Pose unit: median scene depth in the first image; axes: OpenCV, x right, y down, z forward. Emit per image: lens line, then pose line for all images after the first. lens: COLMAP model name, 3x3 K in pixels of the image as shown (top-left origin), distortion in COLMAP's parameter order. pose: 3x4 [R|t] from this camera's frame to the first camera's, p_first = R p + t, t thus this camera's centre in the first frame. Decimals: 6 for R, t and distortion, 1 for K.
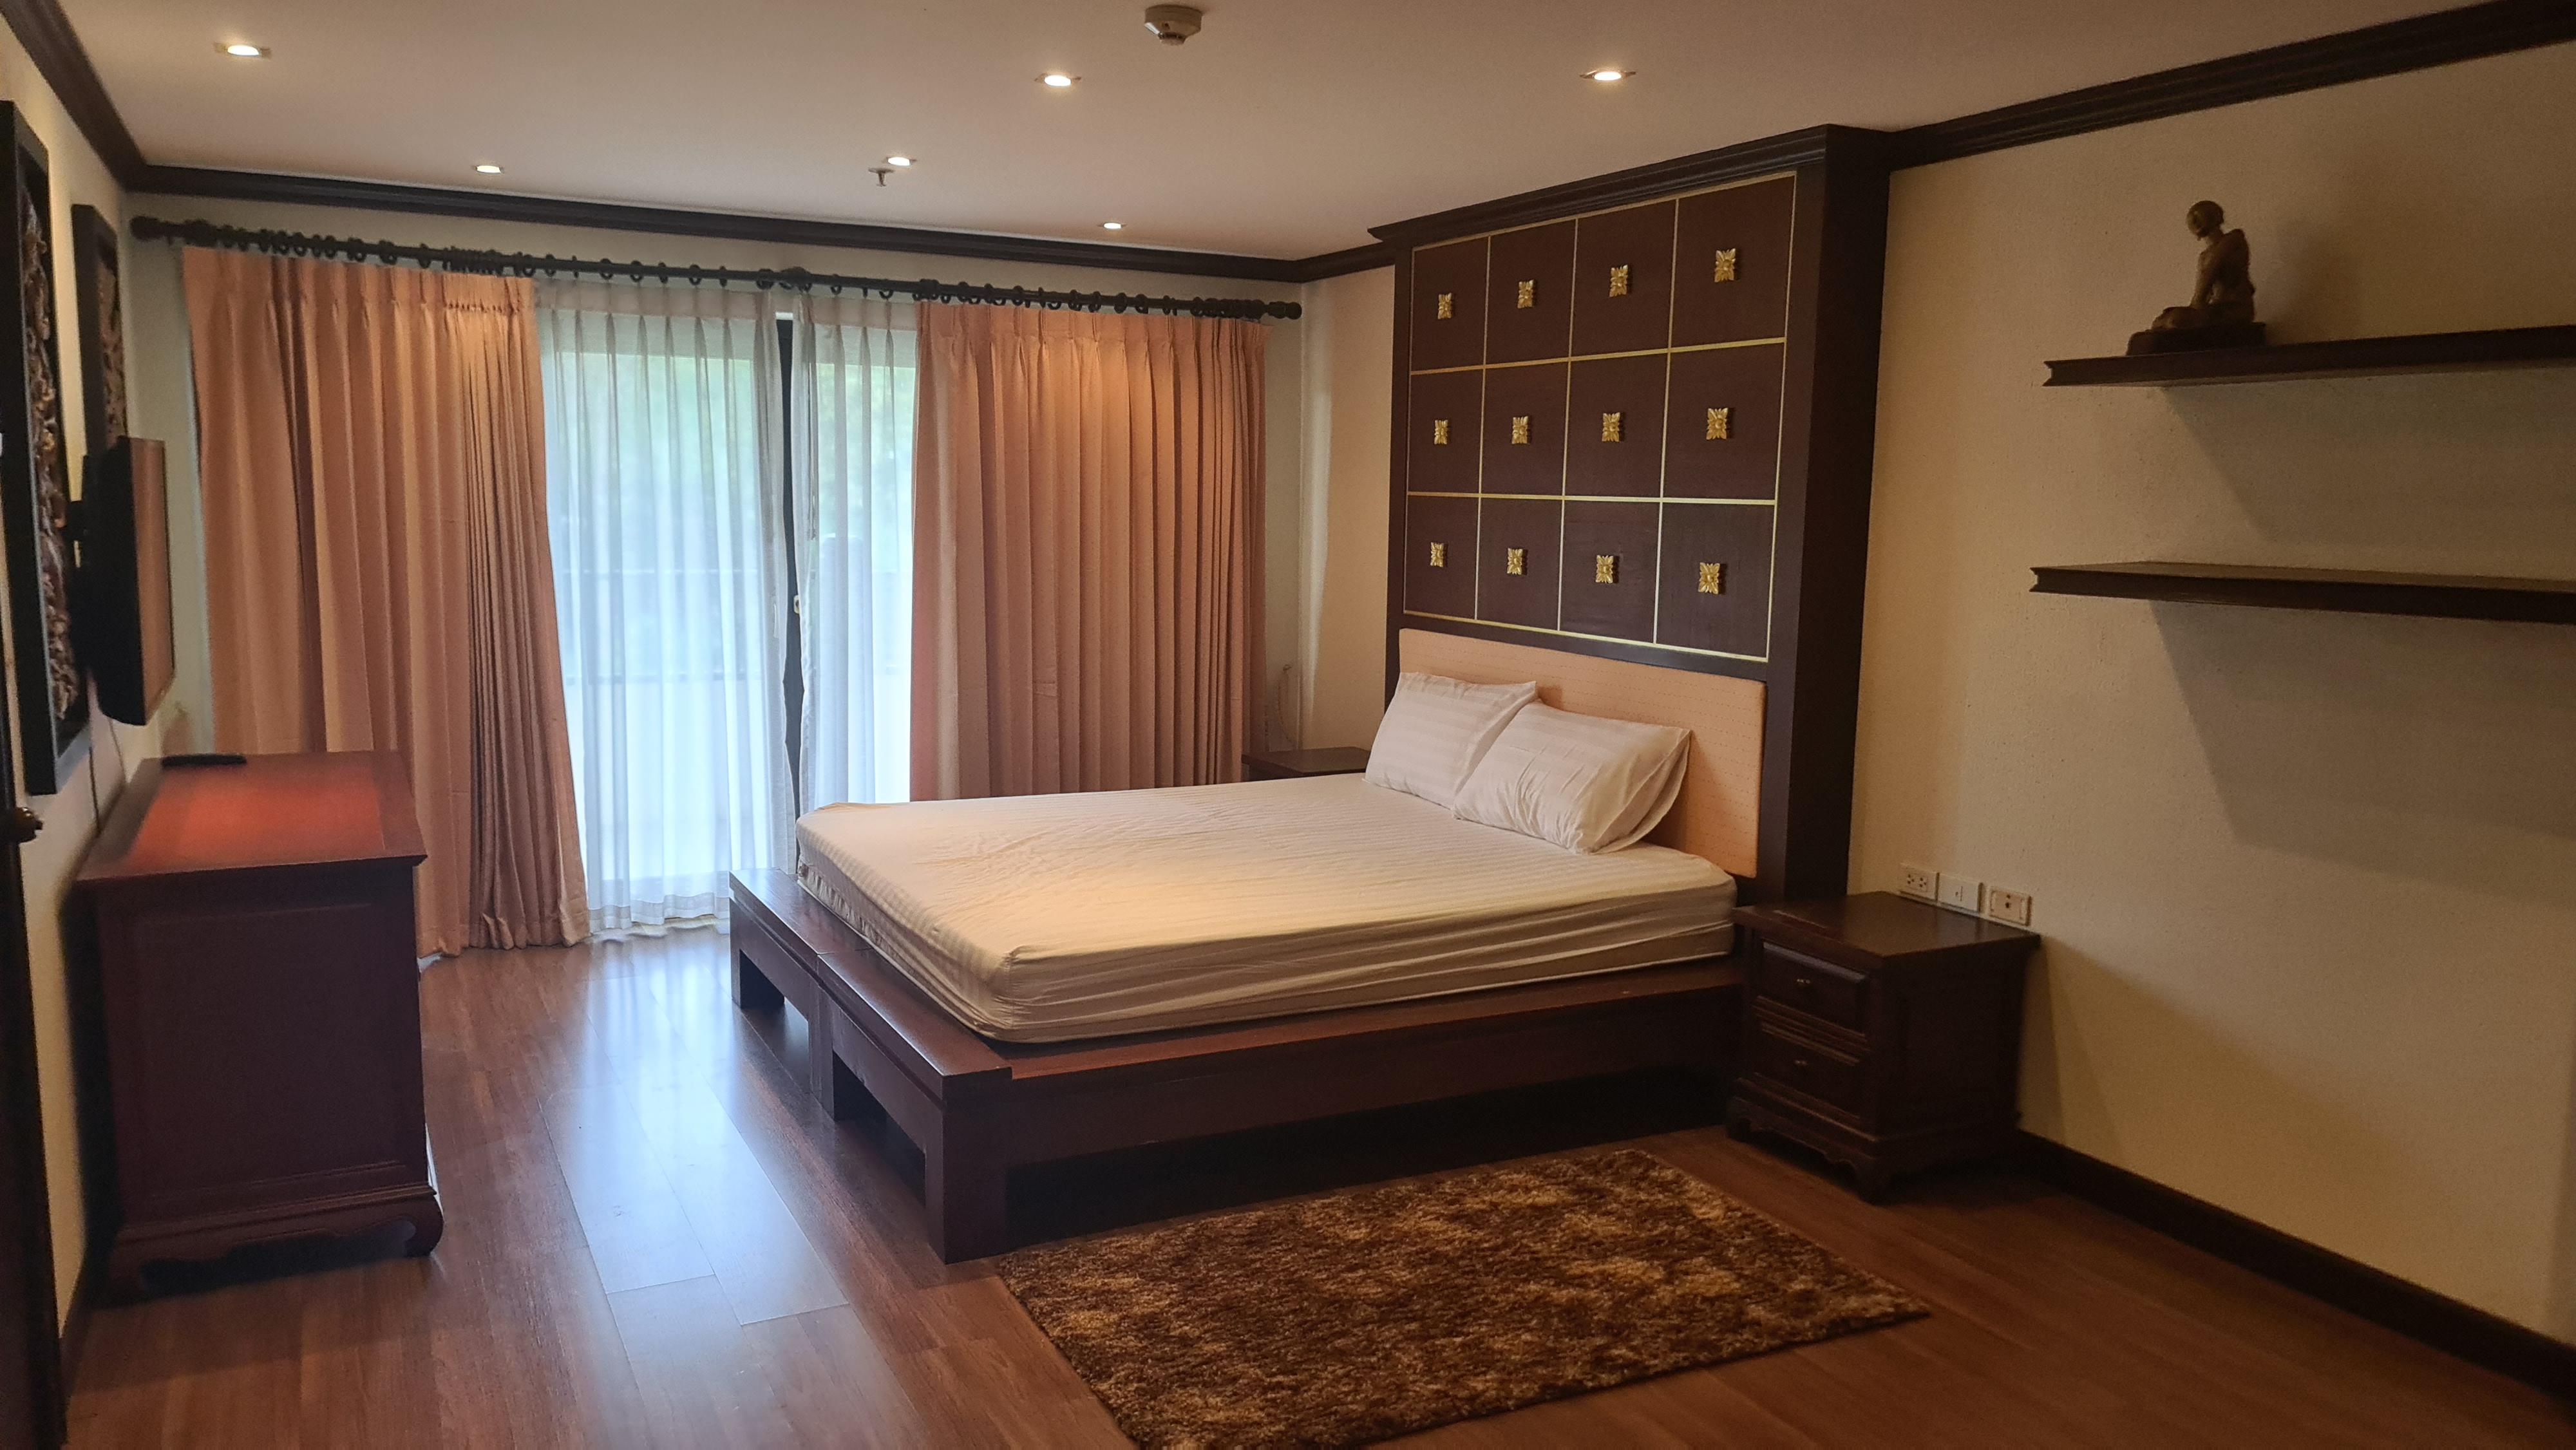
lens RADIAL K [[1872.5, 0, 1323.7], [0, 1872.5, 726.6], [0, 0, 1]] dist [0.091264, -0.079728]
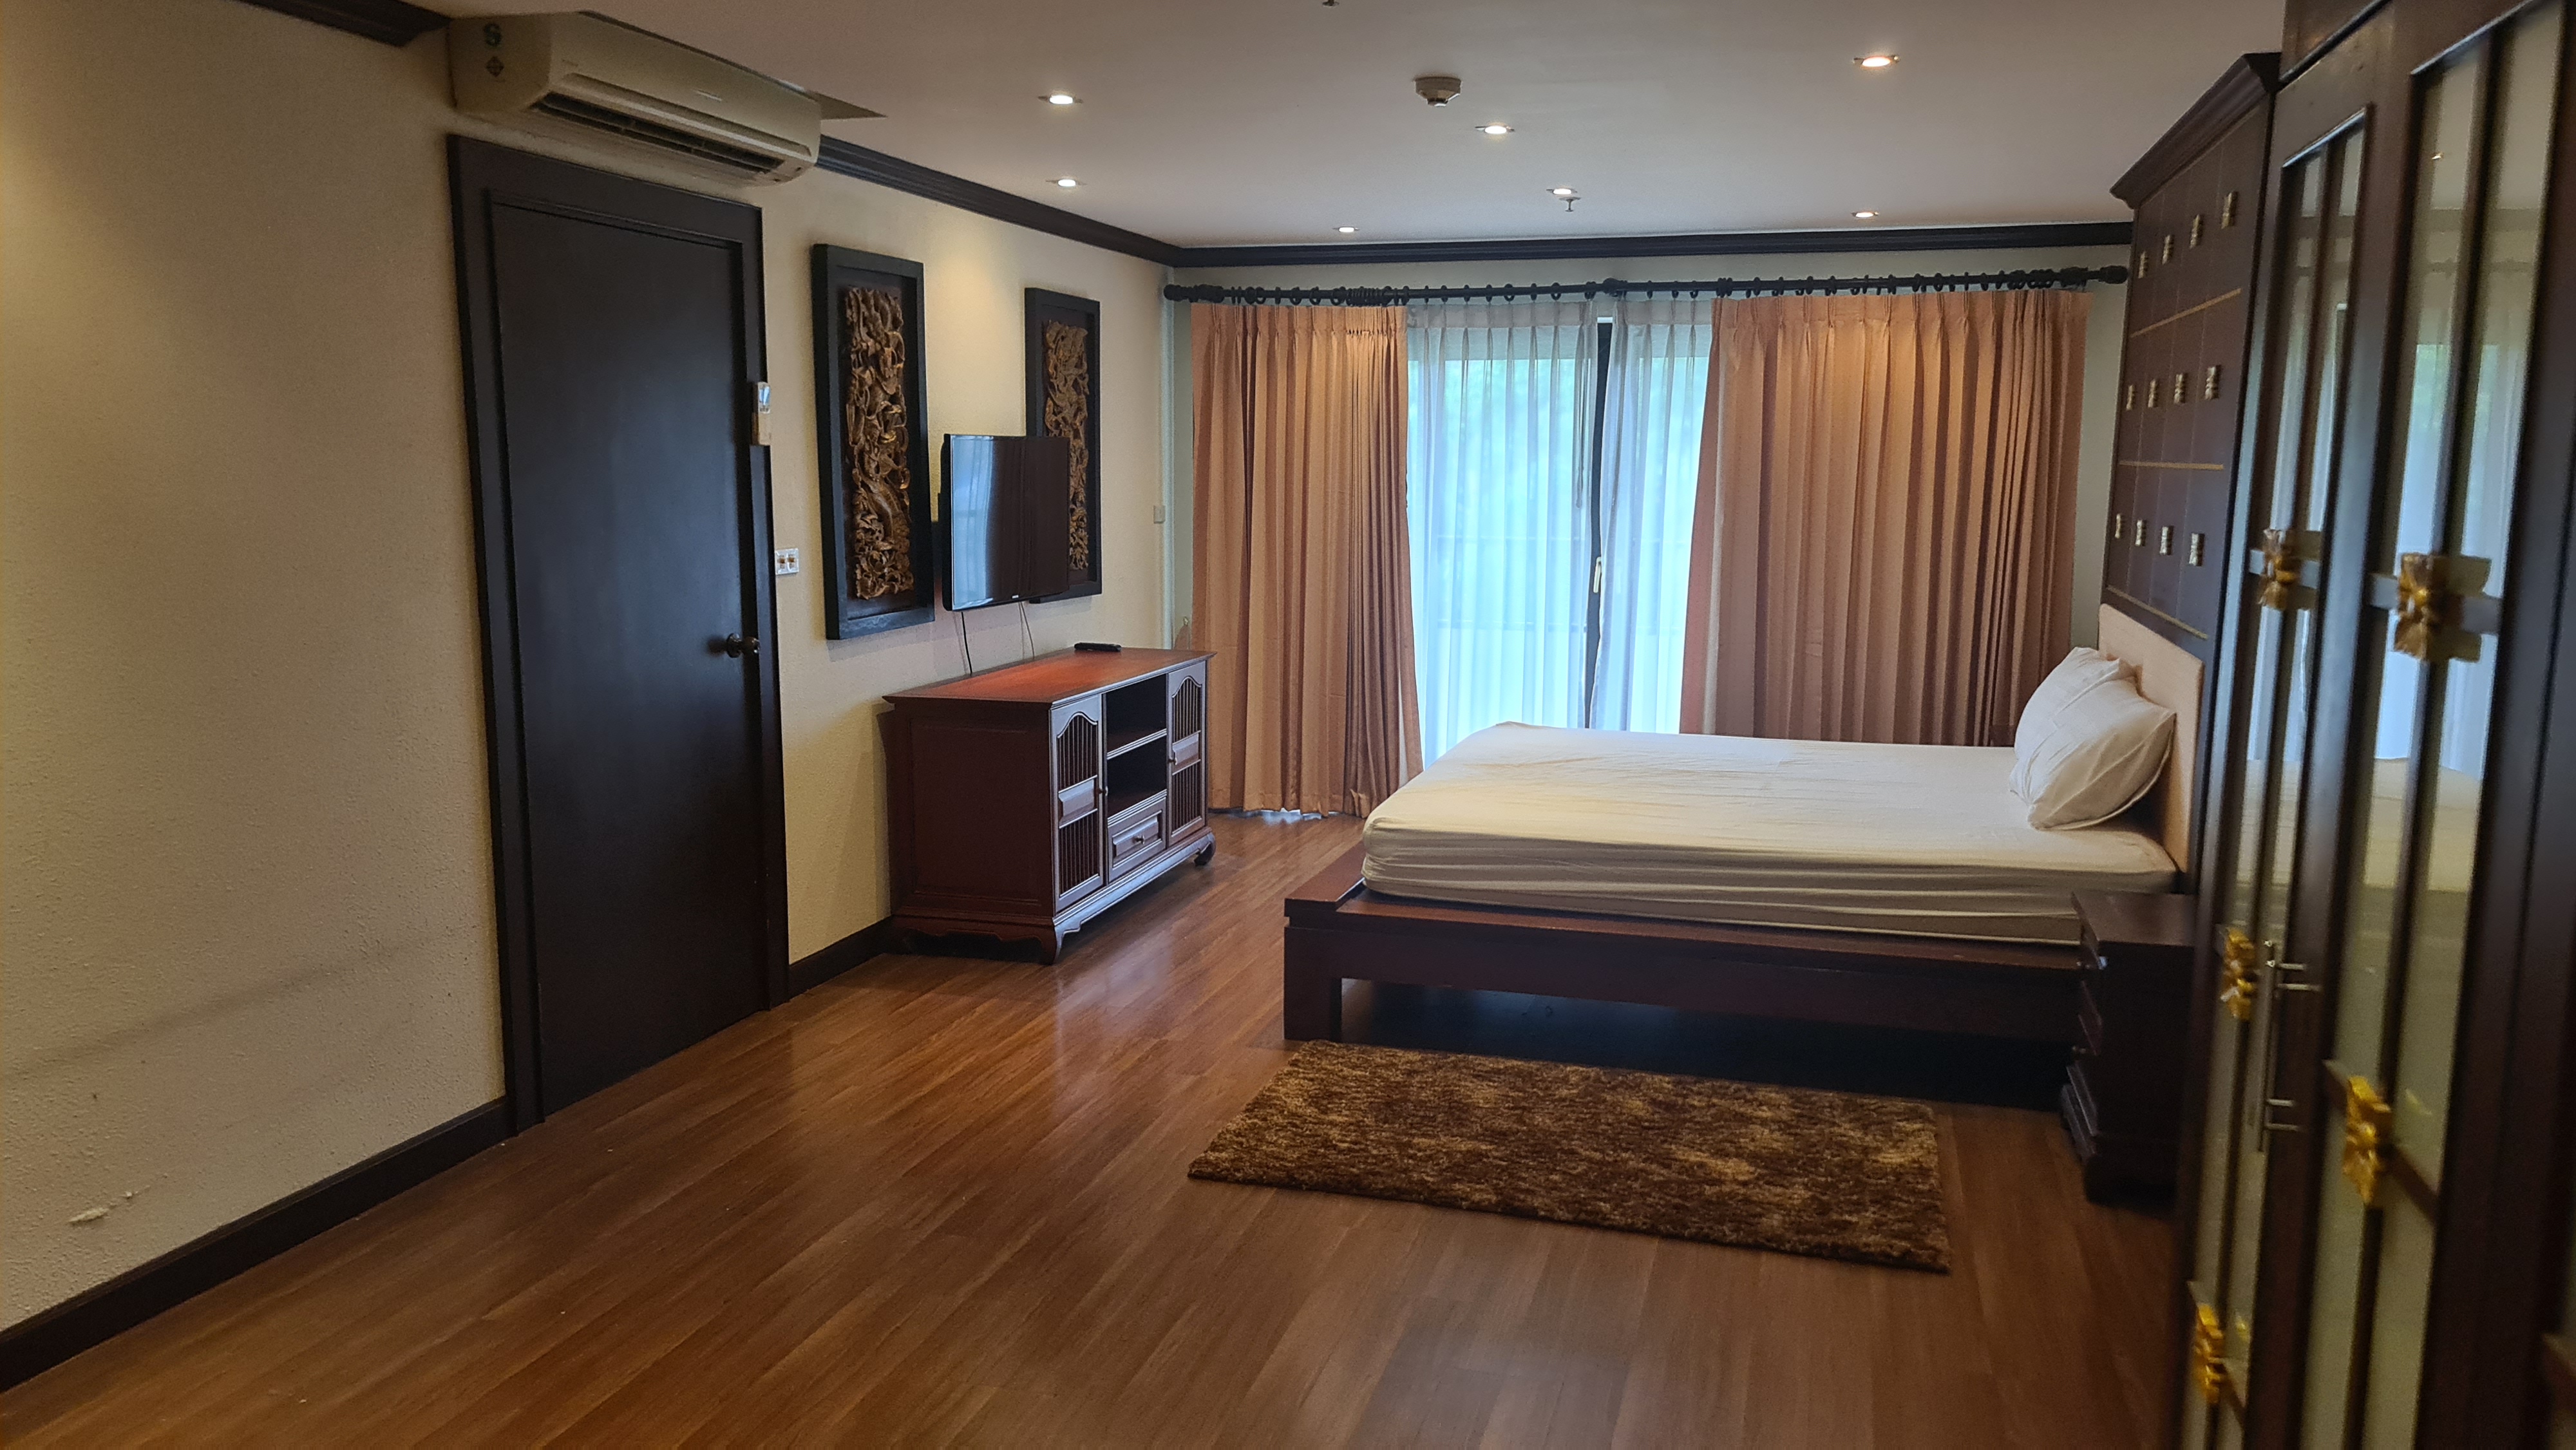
lens RADIAL K [[1872.5, 0, 1323.7], [0, 1872.5, 726.6], [0, 0, 1]] dist [0.091264, -0.079728]
pose [[0.736415, 0.086371, -0.670994, 0.422701], [-0.083980, 0.995816, 0.036015, 0.008872], [0.671298, 0.029829, 0.740587, 0.018922]]
